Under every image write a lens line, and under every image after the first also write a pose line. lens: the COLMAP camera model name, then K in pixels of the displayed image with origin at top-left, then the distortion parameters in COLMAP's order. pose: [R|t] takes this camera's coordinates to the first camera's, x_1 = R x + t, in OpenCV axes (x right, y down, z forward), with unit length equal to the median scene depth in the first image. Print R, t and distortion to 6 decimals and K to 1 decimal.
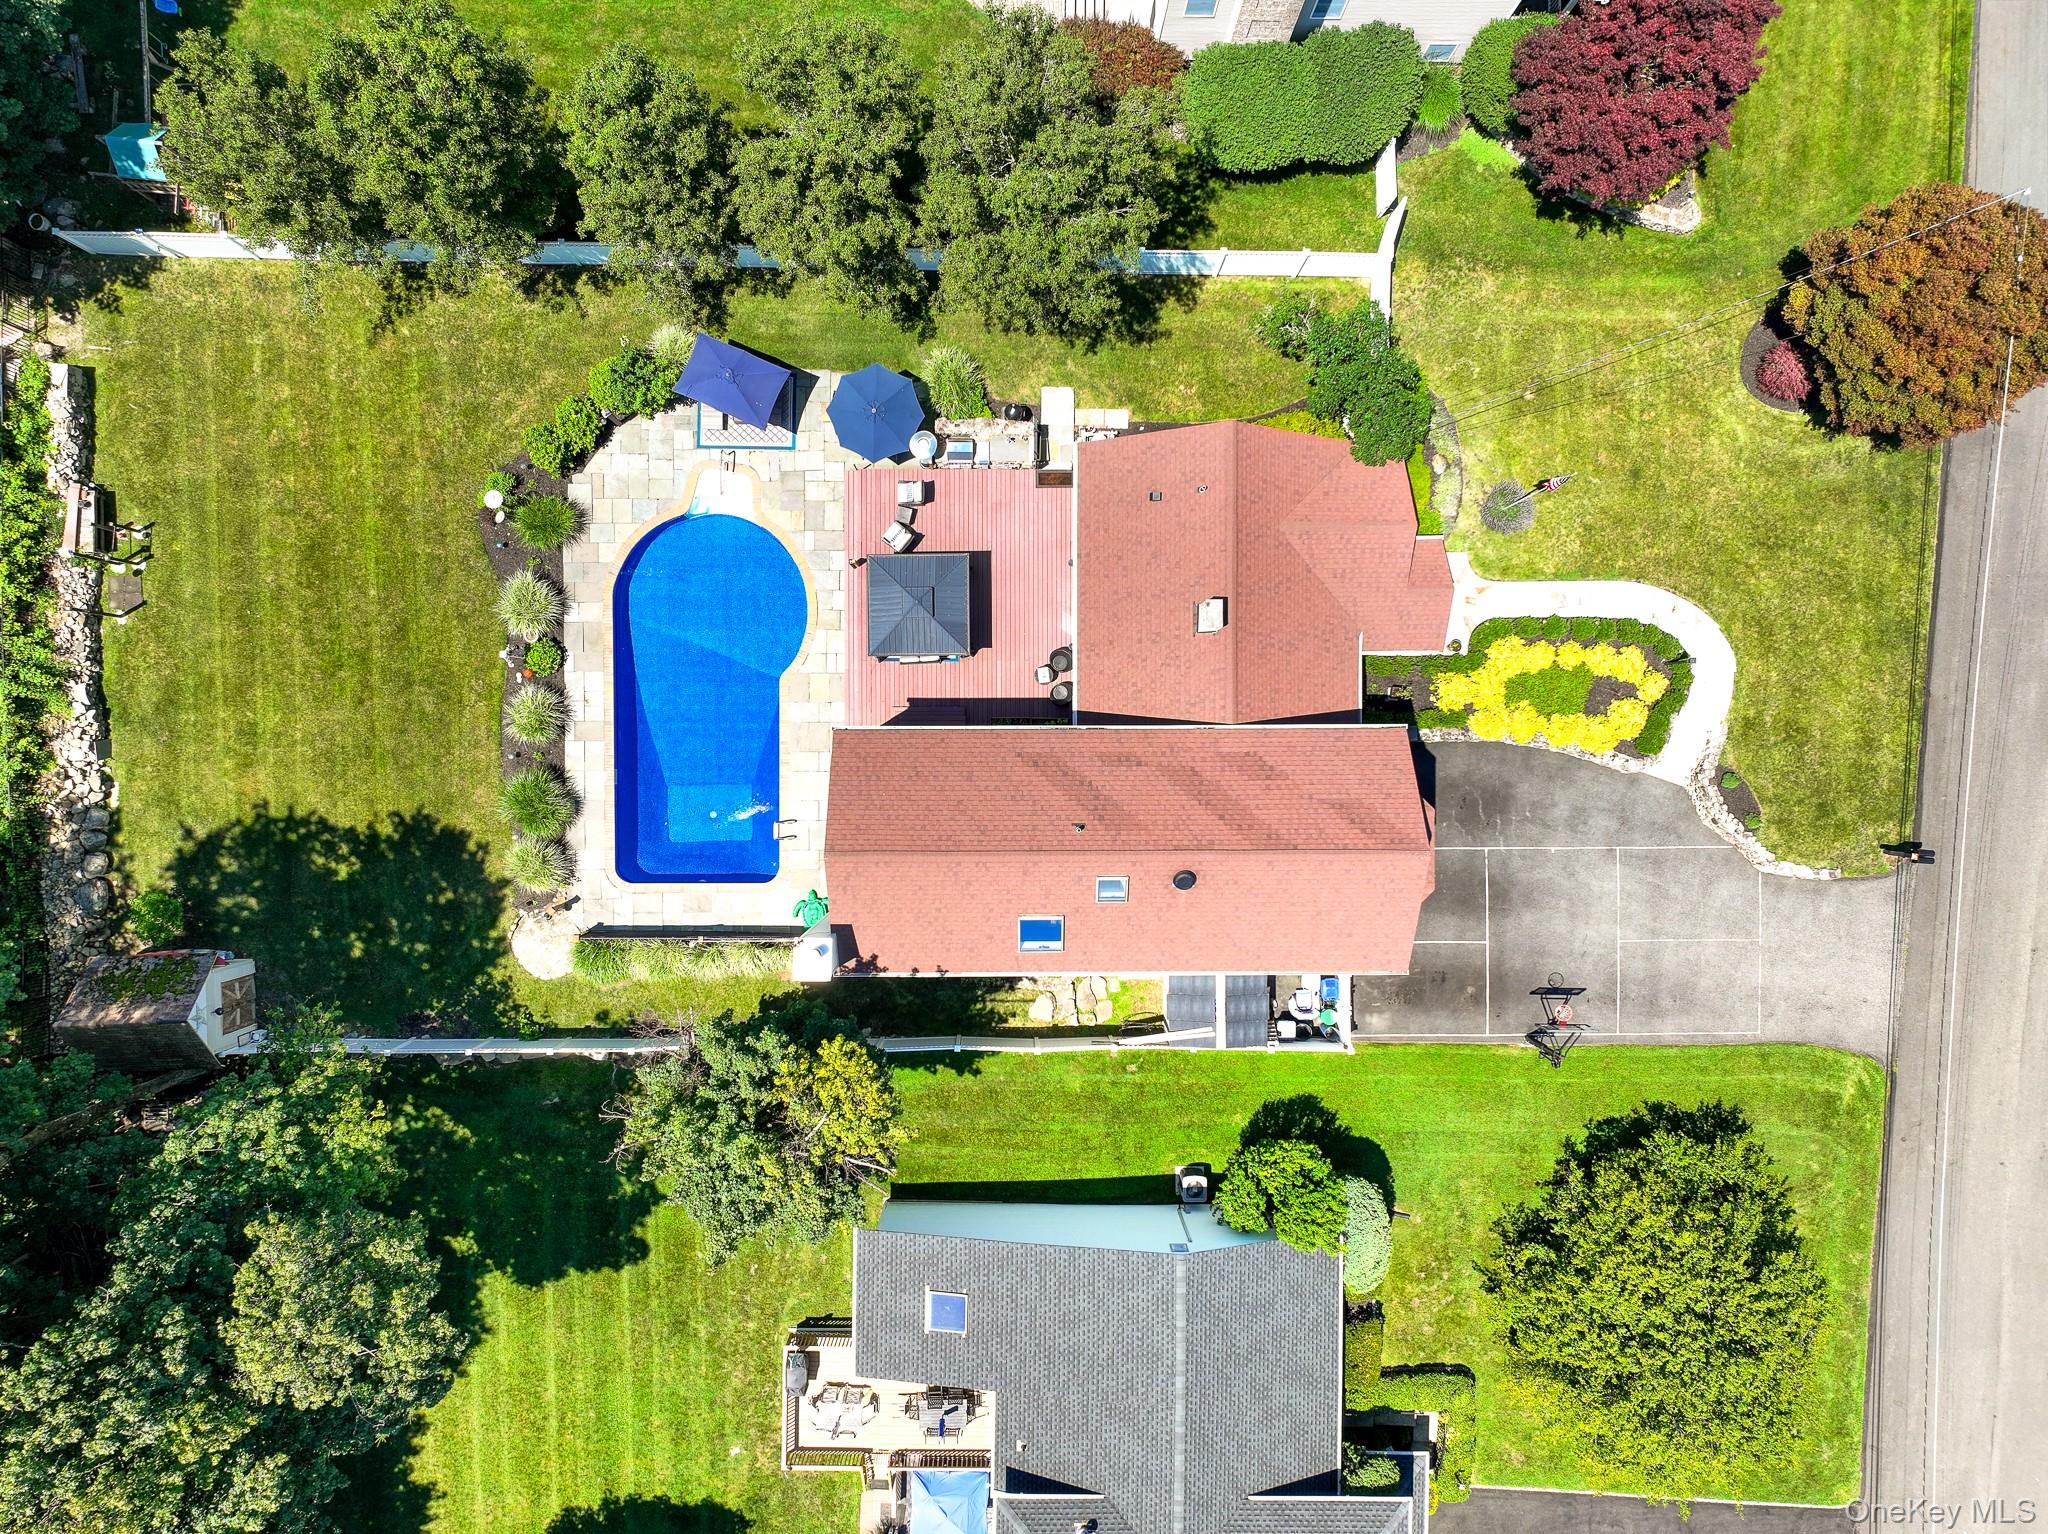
lens RADIAL K [[1434.4, 0, 1024.0], [0, 1434.4, 767.0], [0, 0, 1]] dist [0.024507, -0.037846]
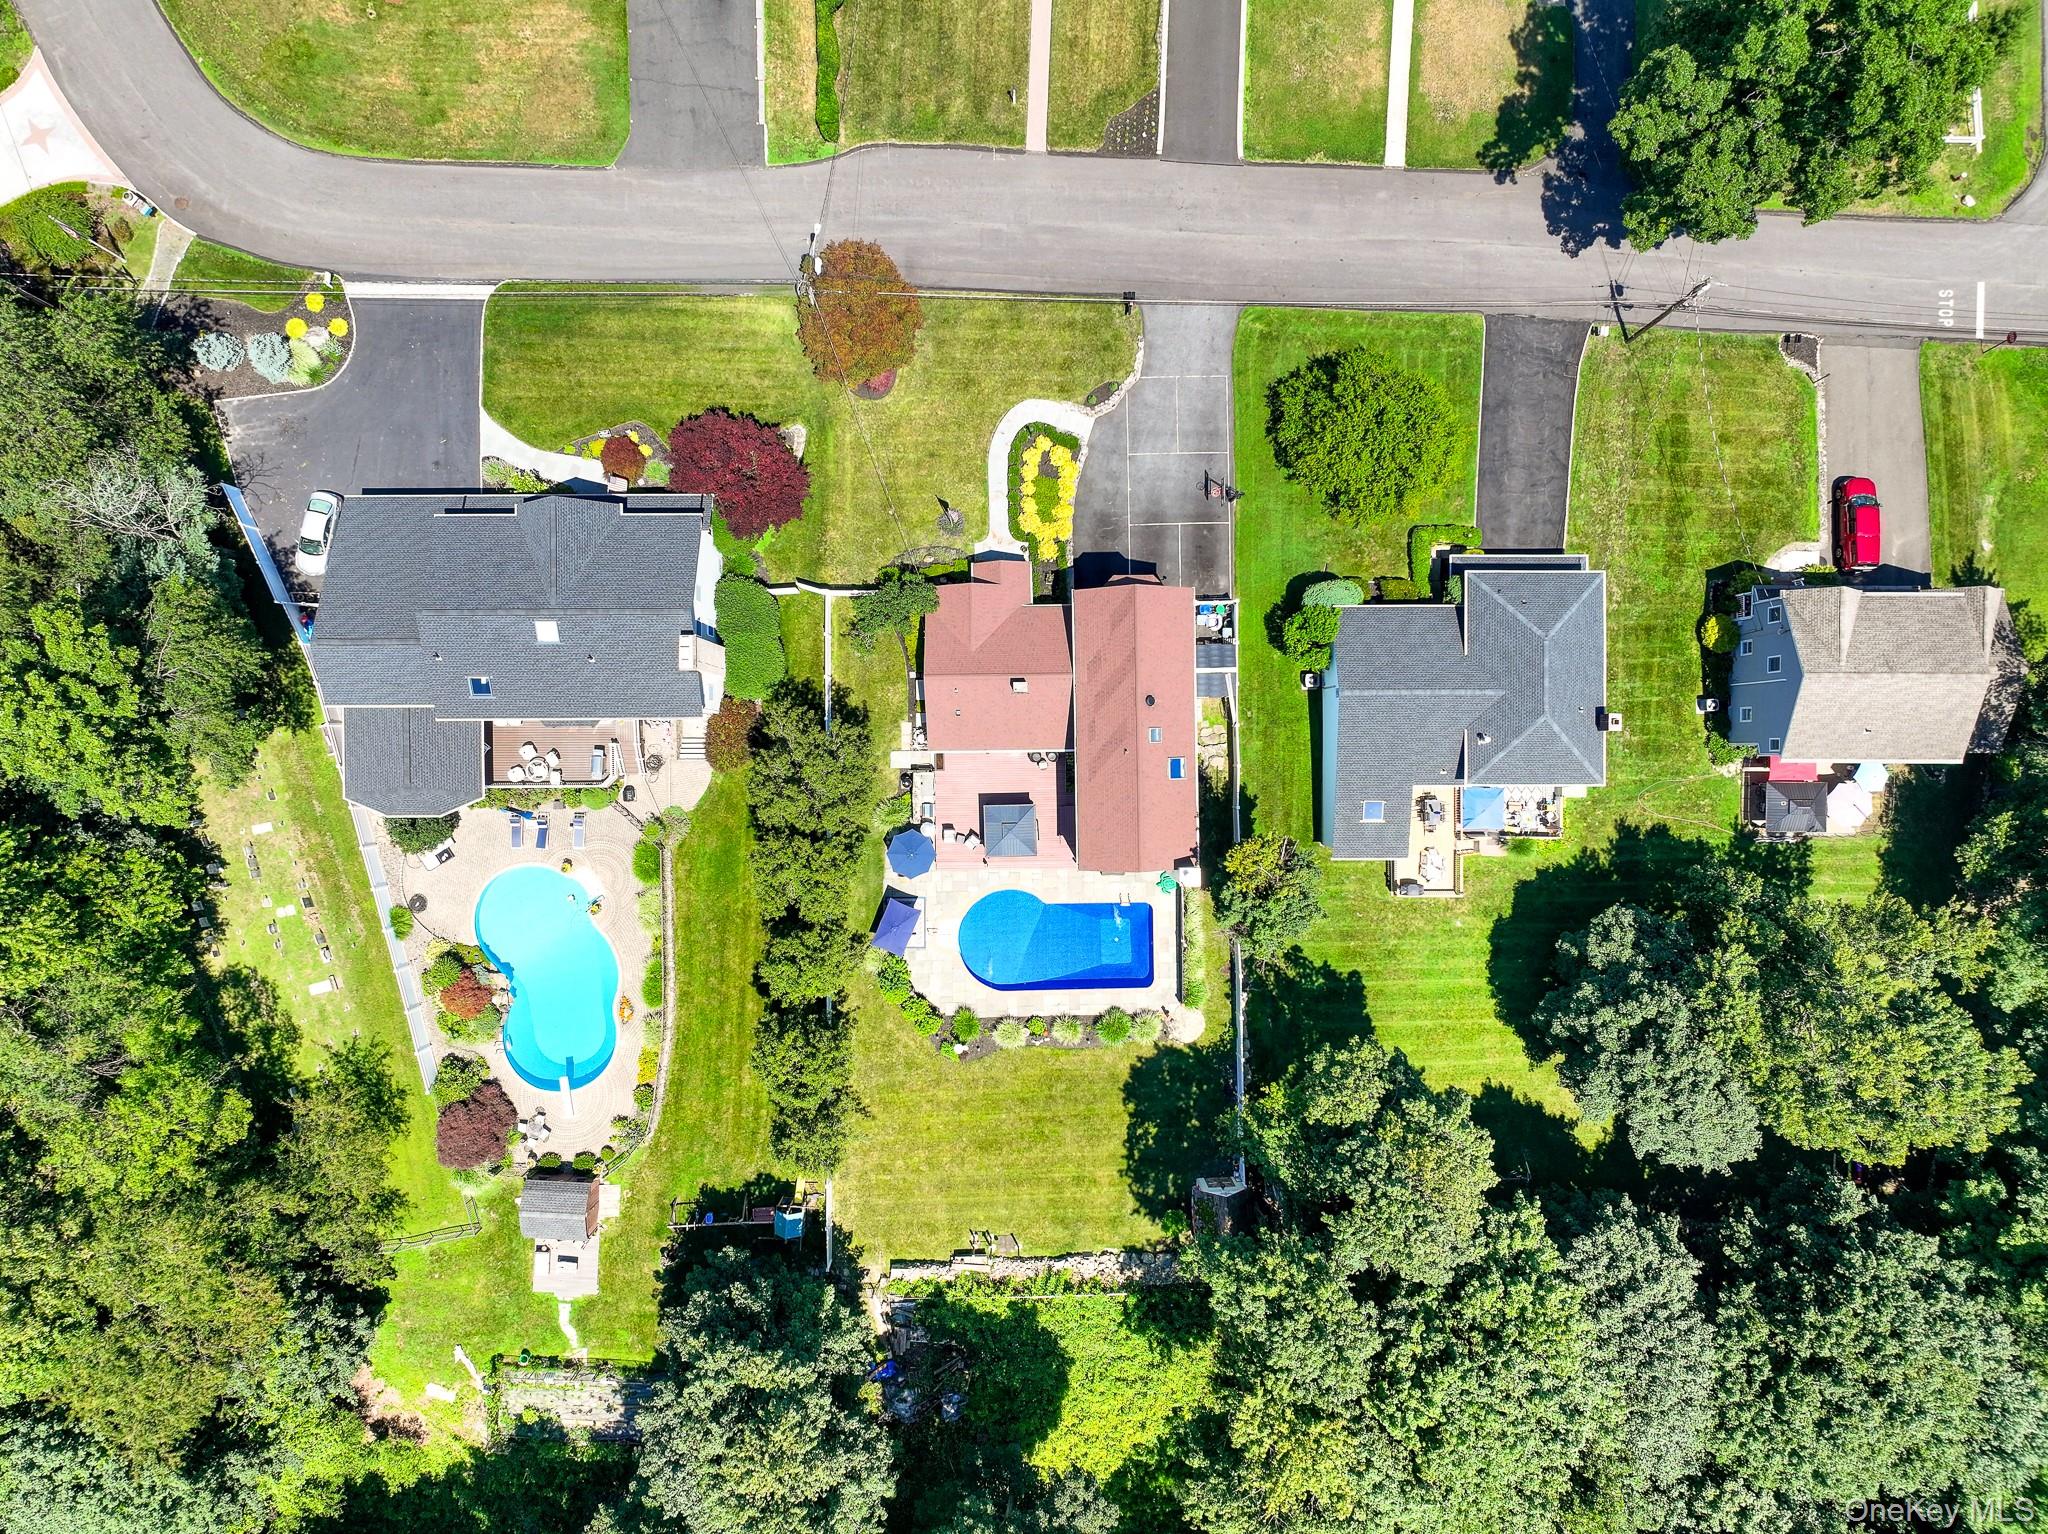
lens RADIAL K [[1434.4, 0, 1024.0], [0, 1434.4, 767.0], [0, 0, 1]] dist [0.024507, -0.037846]
pose [[-0.014632, -0.999656, -0.021760, 0.053009], [0.999893, -0.014632, -0.000143, -0.088084], [-0.000175, -0.021760, 0.999763, -0.906189]]
